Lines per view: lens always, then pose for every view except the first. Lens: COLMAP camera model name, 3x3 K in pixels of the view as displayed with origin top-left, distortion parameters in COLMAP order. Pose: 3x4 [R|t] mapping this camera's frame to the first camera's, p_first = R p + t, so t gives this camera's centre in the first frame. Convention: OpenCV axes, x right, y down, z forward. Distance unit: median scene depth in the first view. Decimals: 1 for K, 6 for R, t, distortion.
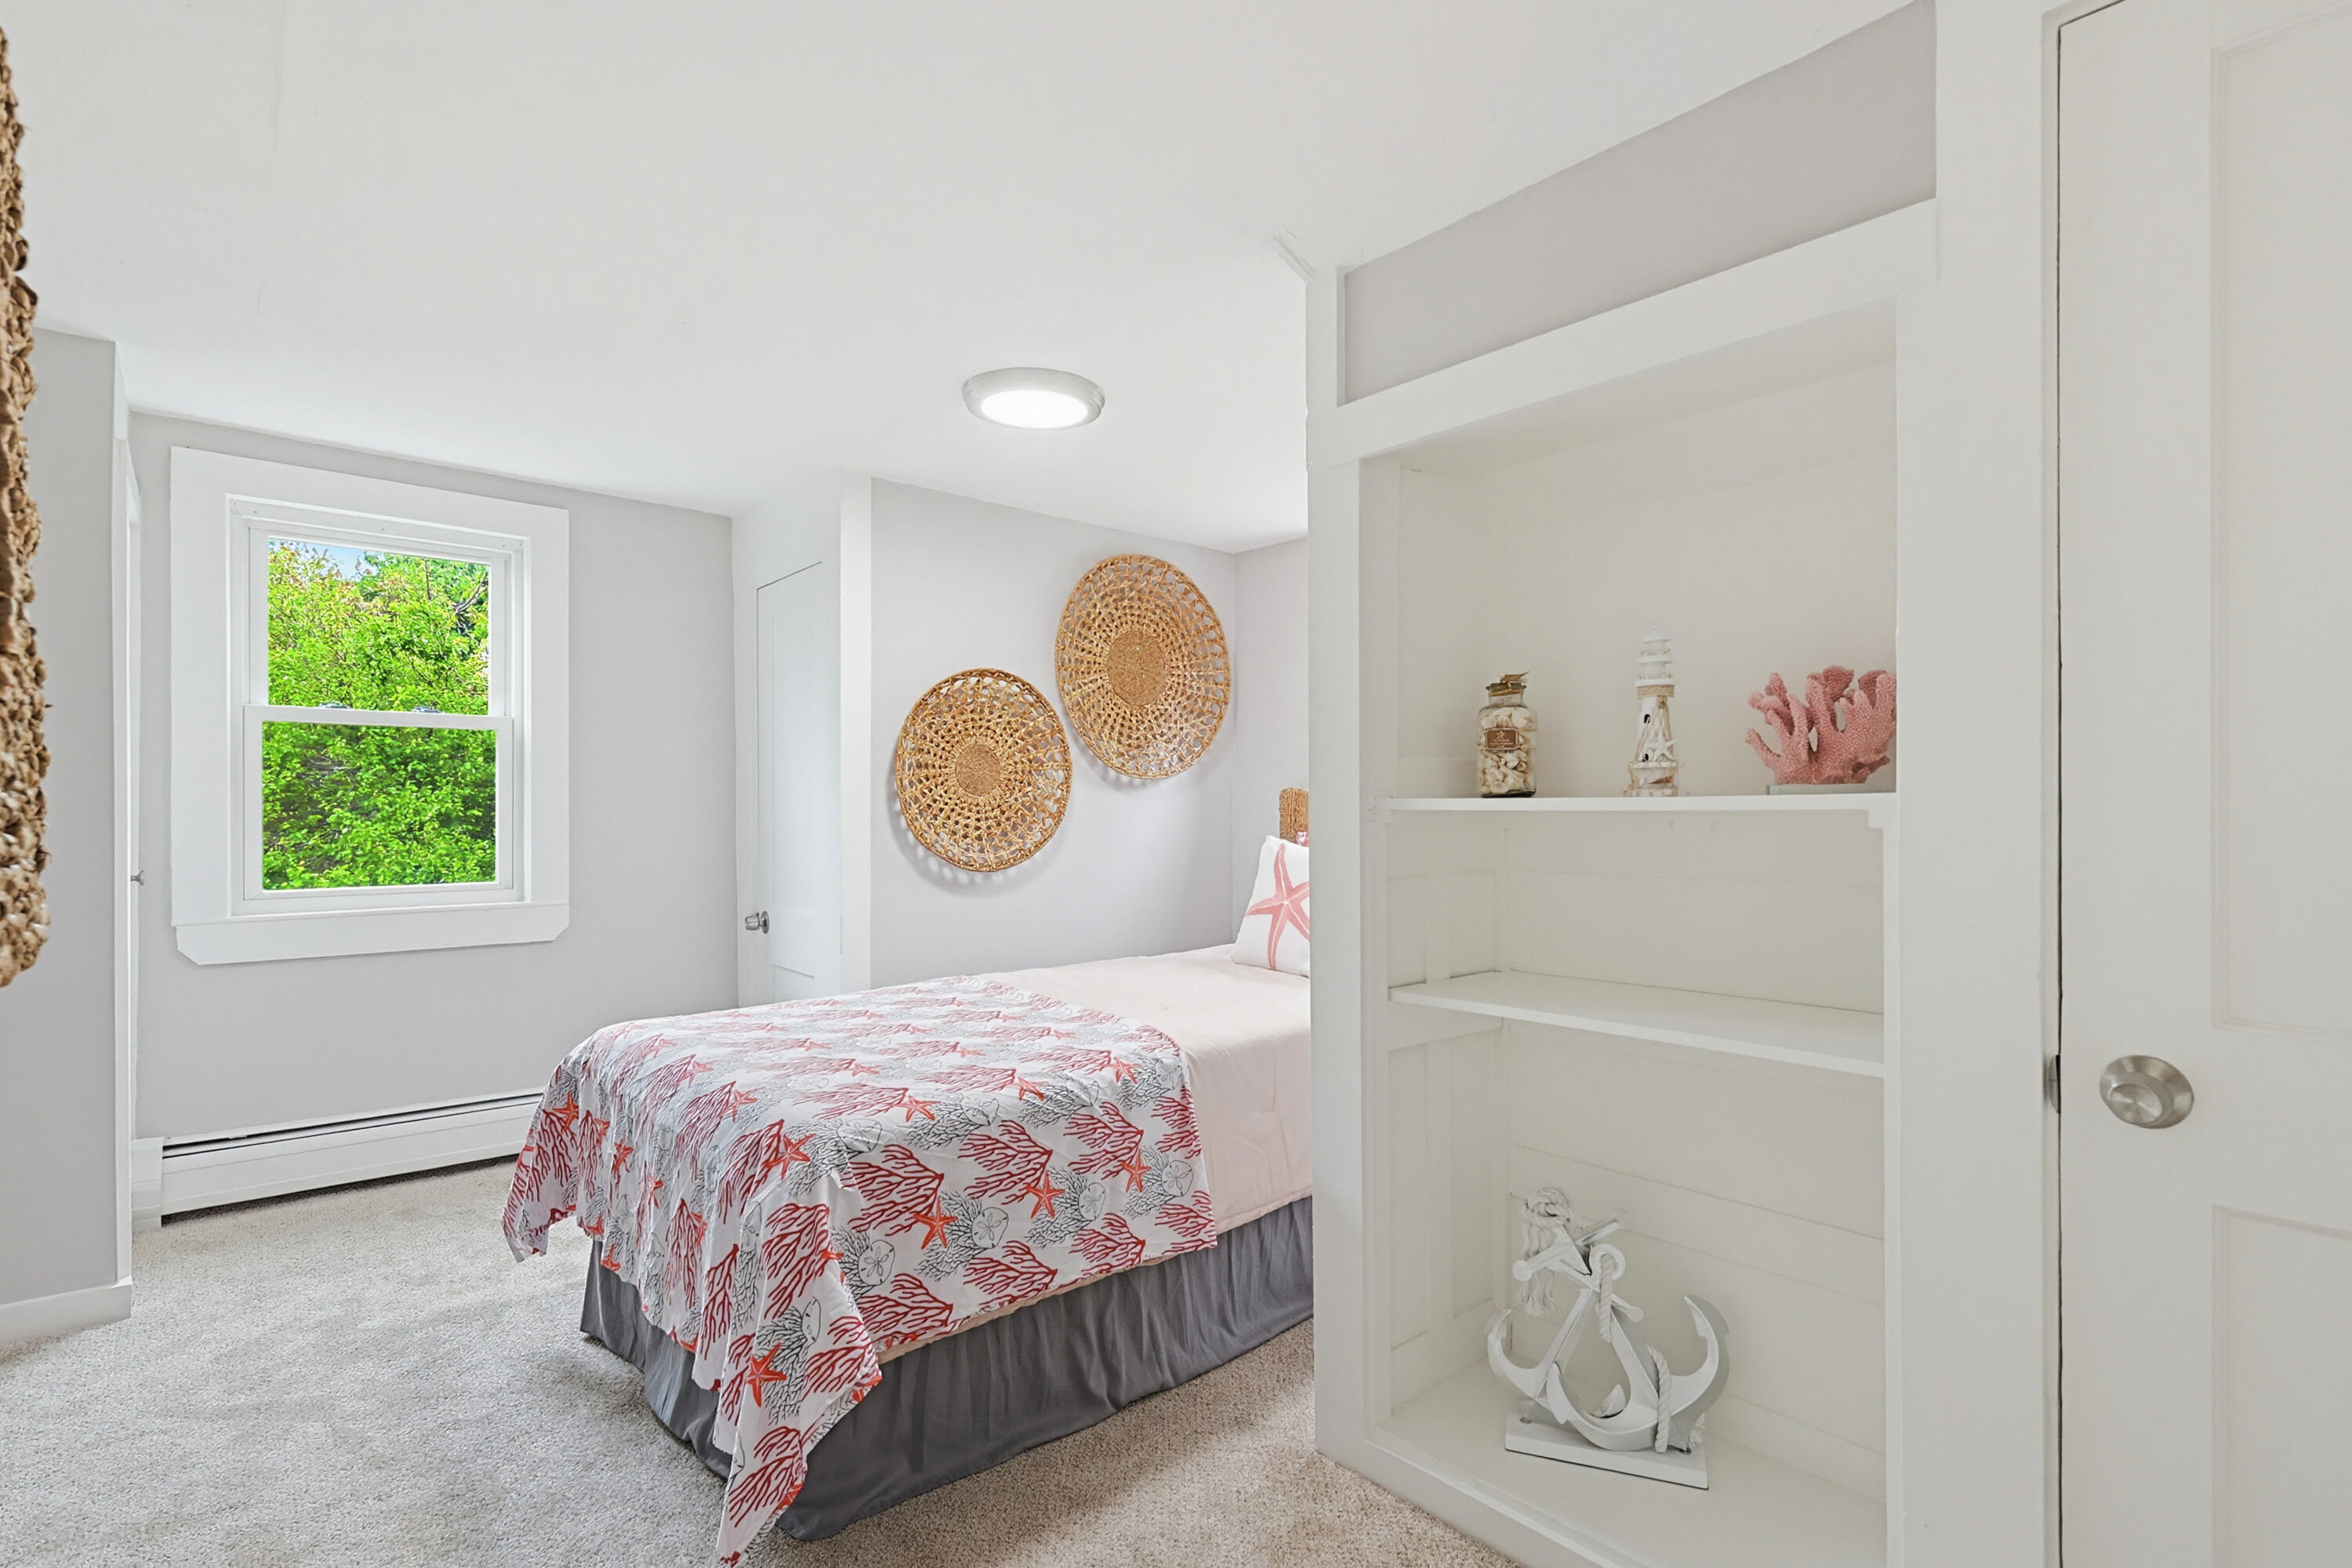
lens RADIAL K [[1088.6, 0, 1199.9], [0, 1088.6, 816.3], [0, 0, 1]] dist [0.001294, -0.000550]
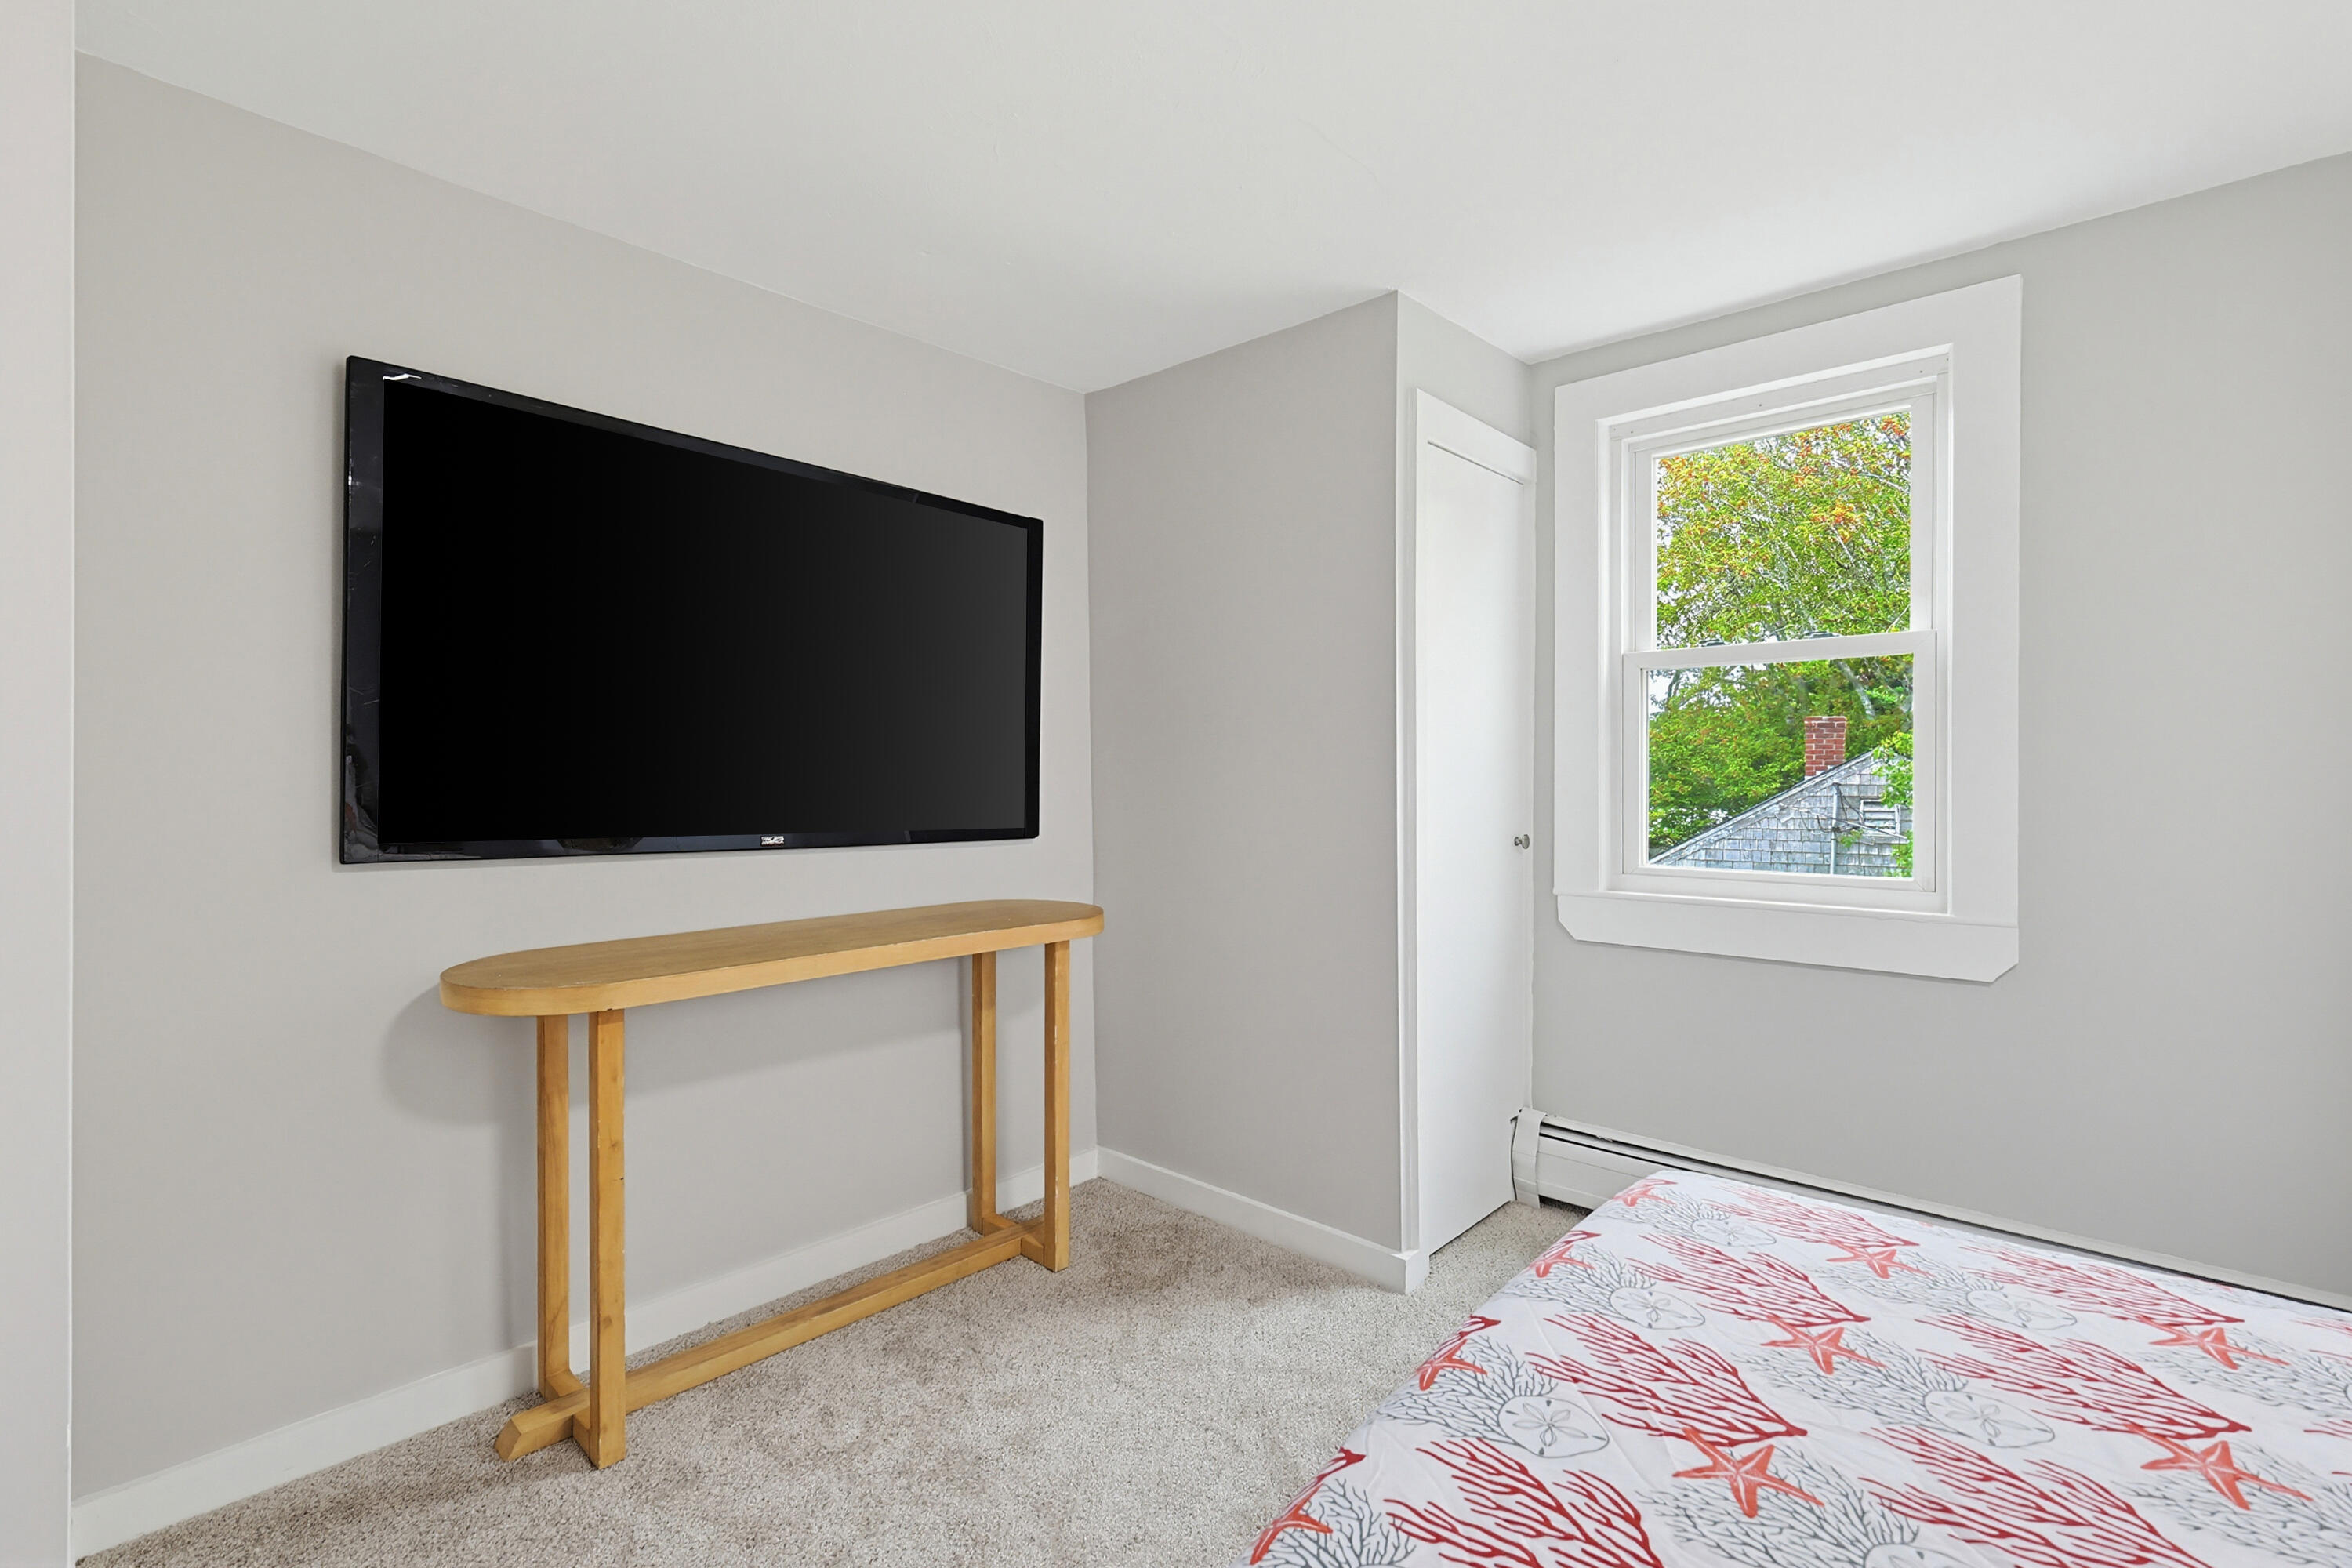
lens RADIAL K [[1088.6, 0, 1187.1], [0, 1088.6, 785.5], [0, 0, 1]] dist [0.001294, -0.000550]
pose [[0.111877, 0.004660, -0.993711, -0.032971], [-0.007649, 0.999963, 0.003828, 0.004576], [0.993693, 0.007172, 0.111908, 0.516450]]
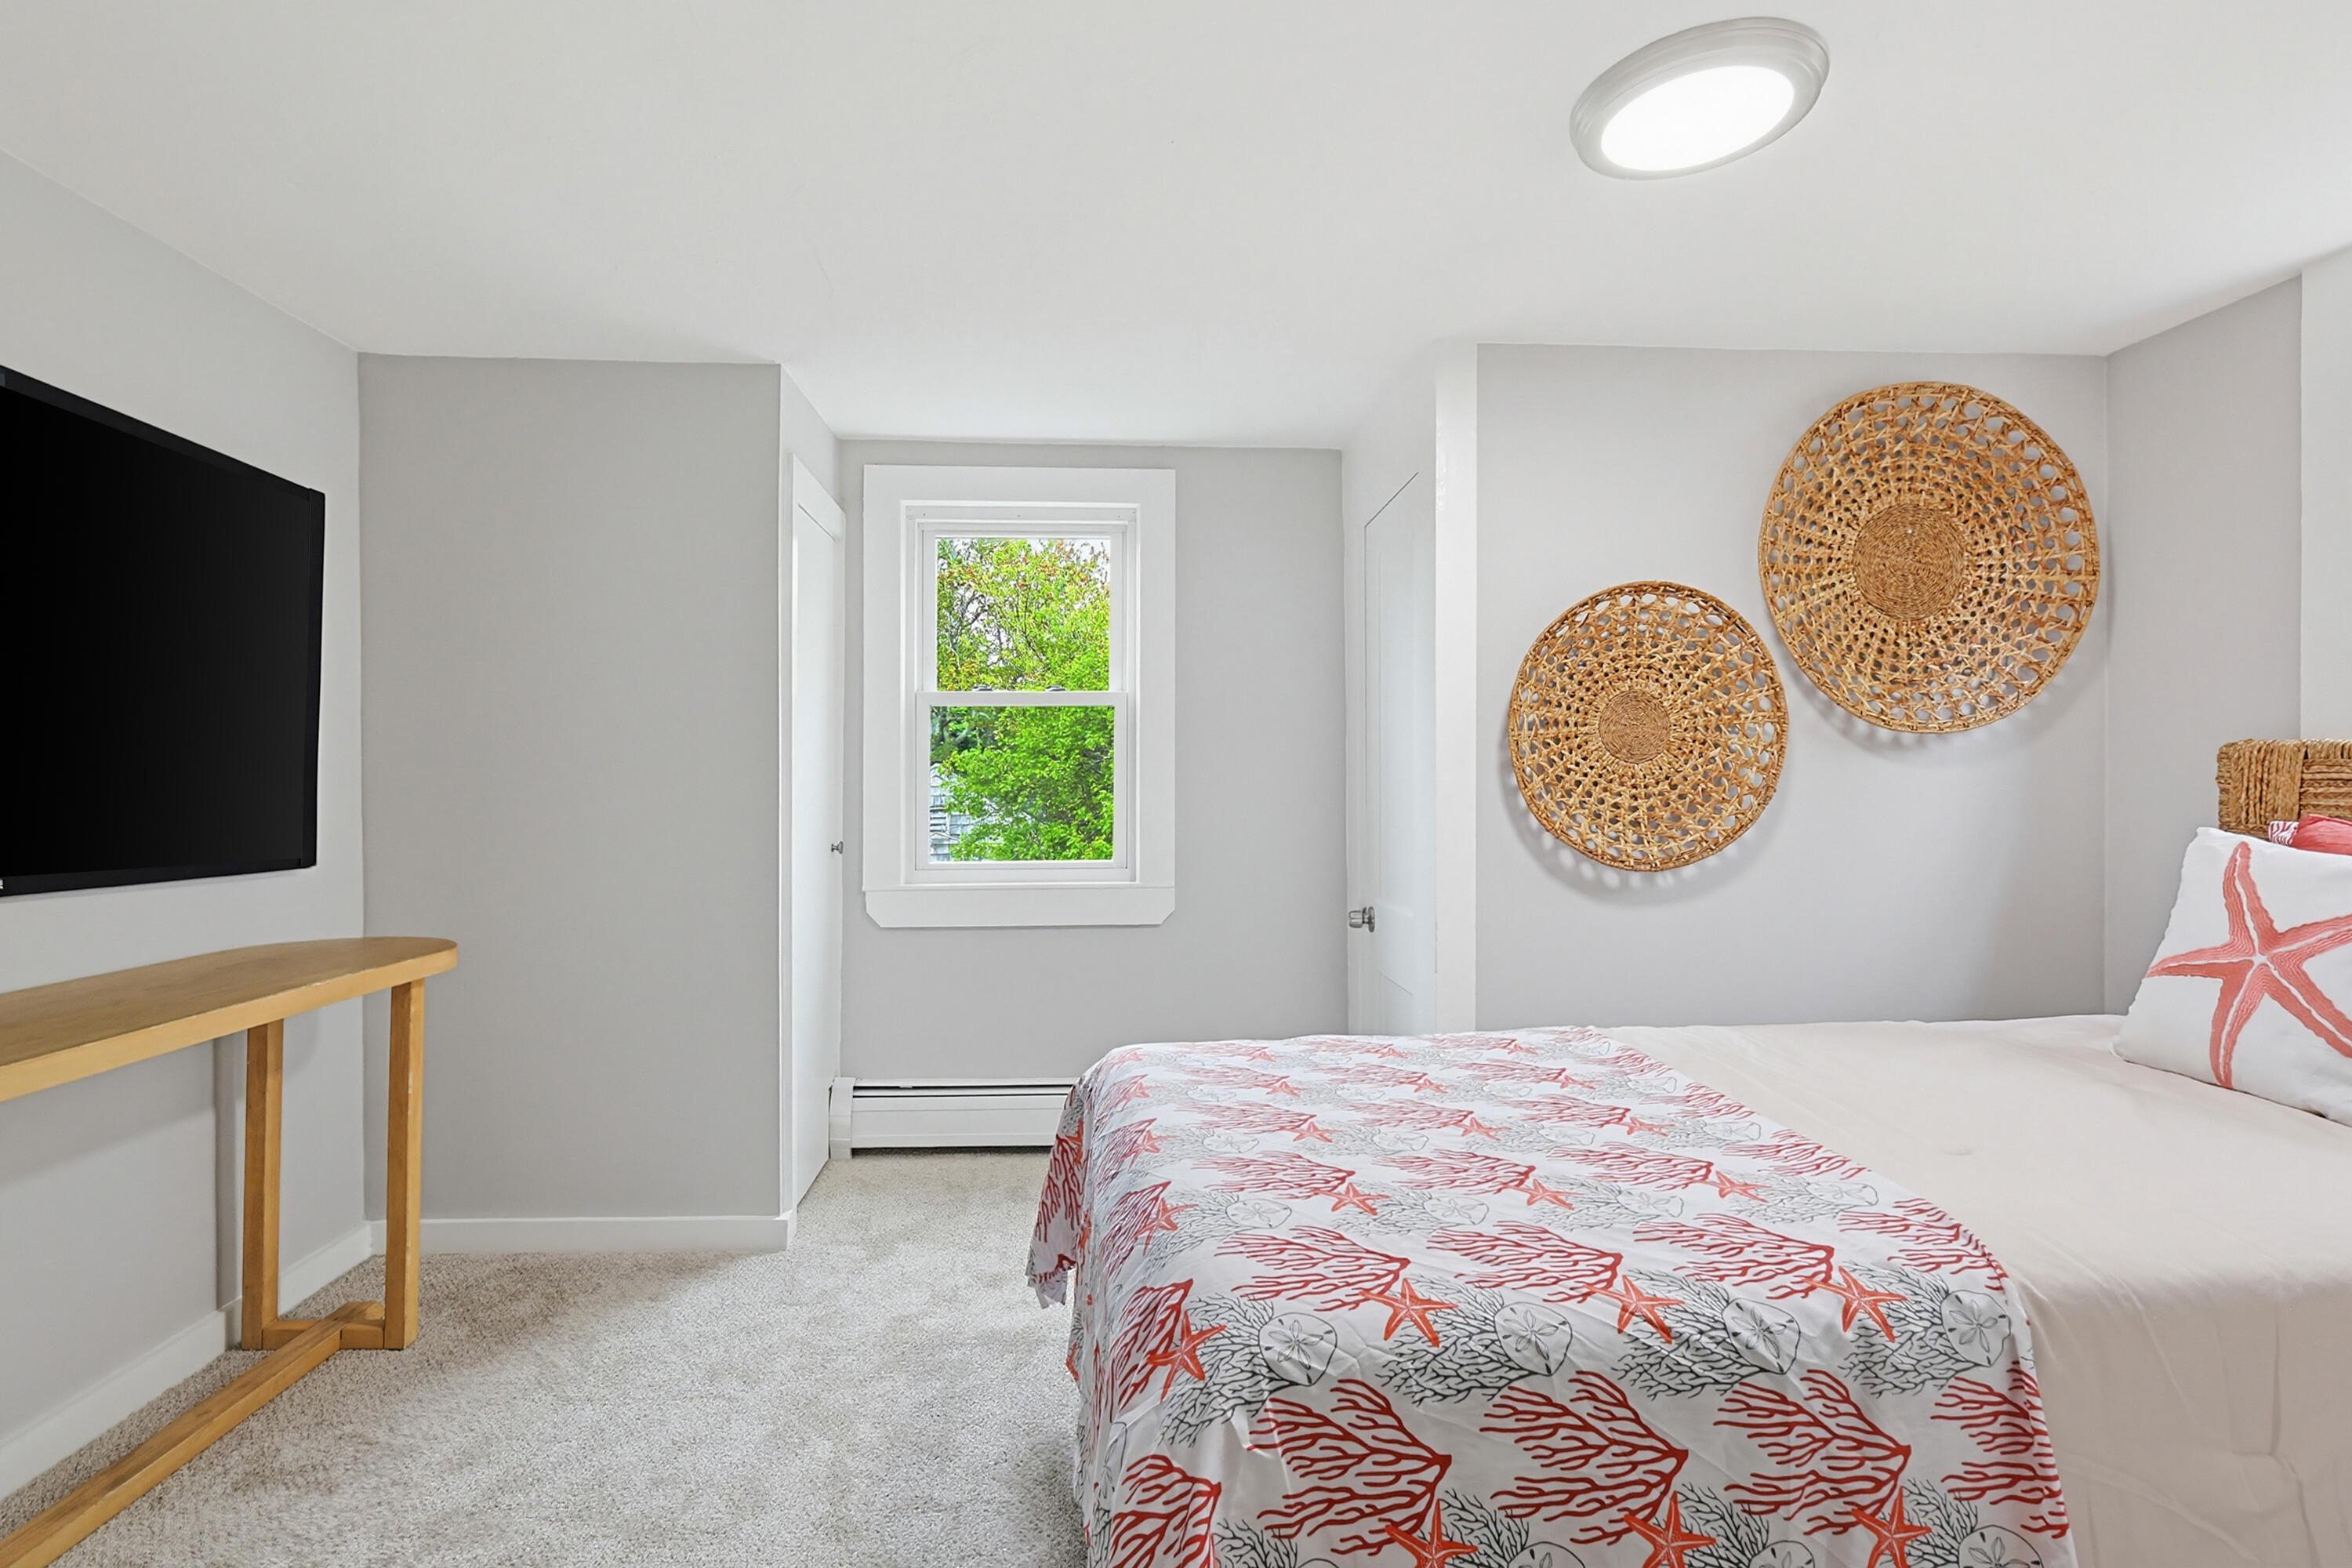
lens RADIAL K [[1088.6, 0, 1150.3], [0, 1088.6, 795.4], [0, 0, 1]] dist [0.001294, -0.000550]
pose [[0.782944, -0.000588, -0.622092, -0.010354], [-0.000124, 0.999999, -0.001101, 0.003111], [0.622093, 0.000939, 0.782943, 0.274381]]
